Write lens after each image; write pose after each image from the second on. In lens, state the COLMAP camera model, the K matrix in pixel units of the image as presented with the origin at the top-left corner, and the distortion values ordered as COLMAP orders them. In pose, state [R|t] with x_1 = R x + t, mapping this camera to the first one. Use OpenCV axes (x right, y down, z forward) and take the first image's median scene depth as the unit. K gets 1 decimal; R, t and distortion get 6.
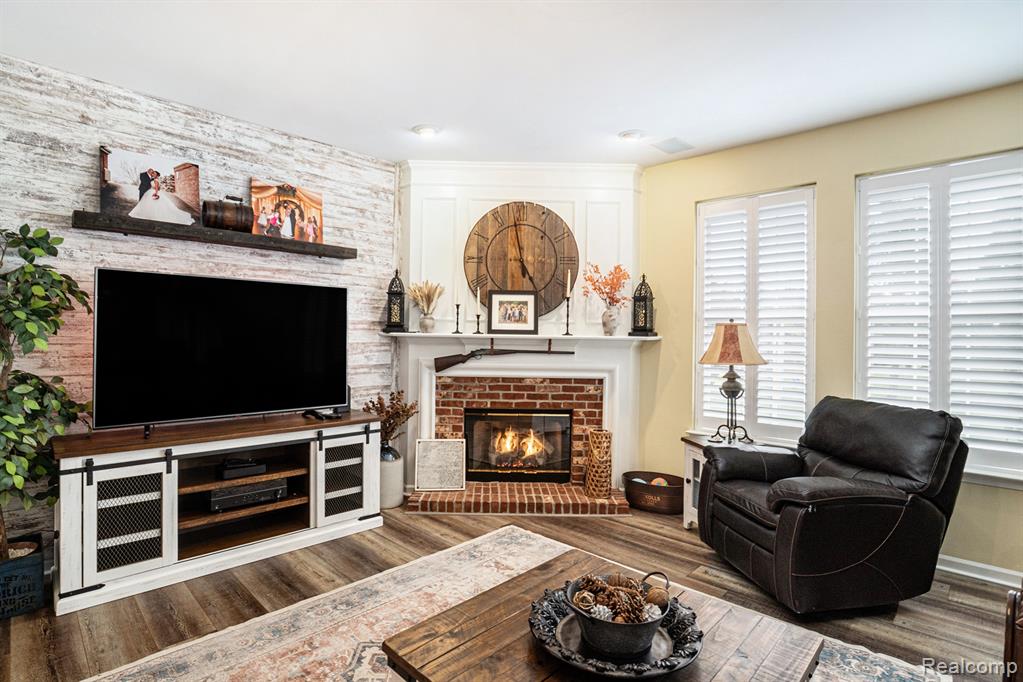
lens RADIAL K [[522.4, 0, 508.5], [0, 522.4, 333.4], [0, 0, 1]] dist [-0.030849, 0.008236]
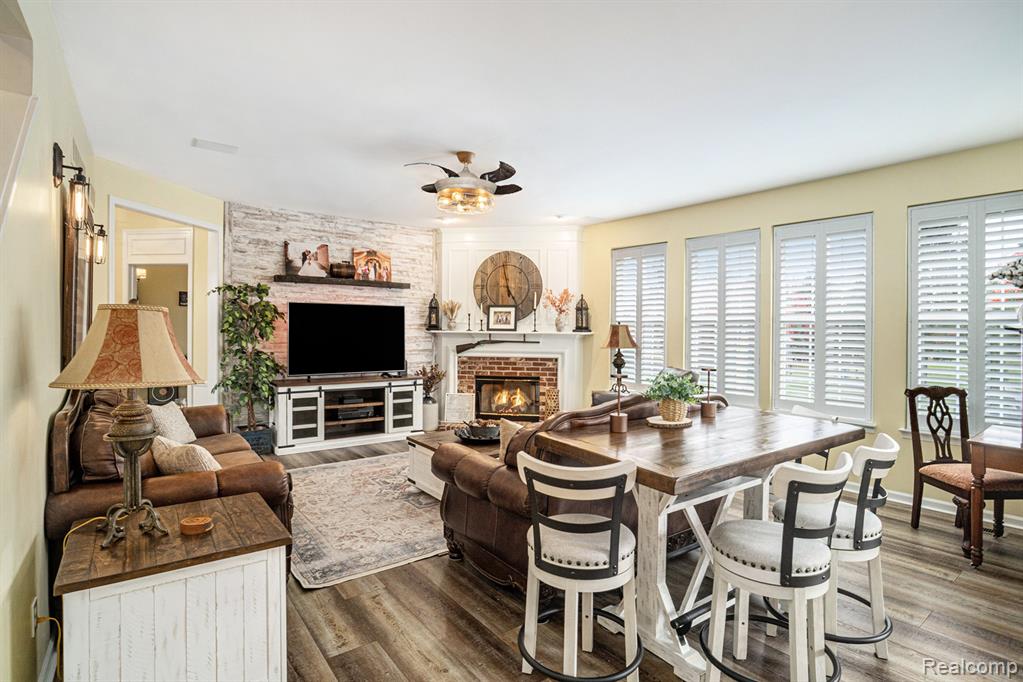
lens RADIAL K [[522.4, 0, 516.9], [0, 522.4, 340.2], [0, 0, 1]] dist [-0.030849, 0.008236]
pose [[0.992127, -0.001501, -0.125226, 0.304340], [0.004306, 0.999746, 0.022133, -0.007641], [0.125161, -0.022498, 0.991881, -0.750986]]
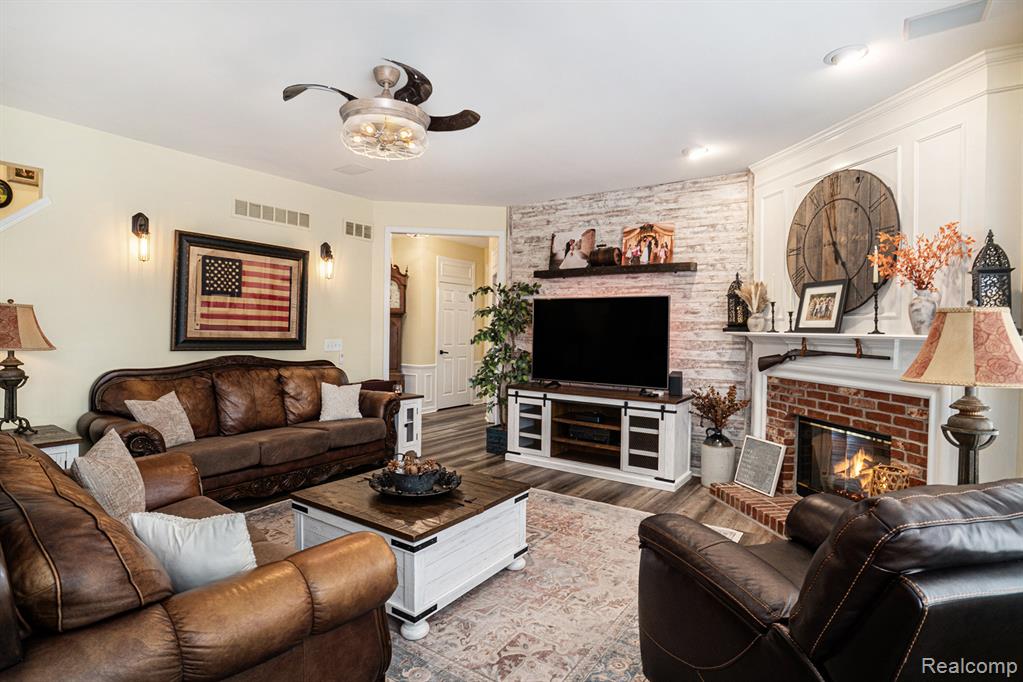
lens RADIAL K [[522.4, 0, 530.1], [0, 522.4, 337.0], [0, 0, 1]] dist [-0.030849, 0.008236]
pose [[0.184024, 0.002182, -0.982919, 0.860523], [-0.010558, 0.999944, 0.000243, 0.014894], [0.982865, 0.010333, 0.184037, 0.439723]]
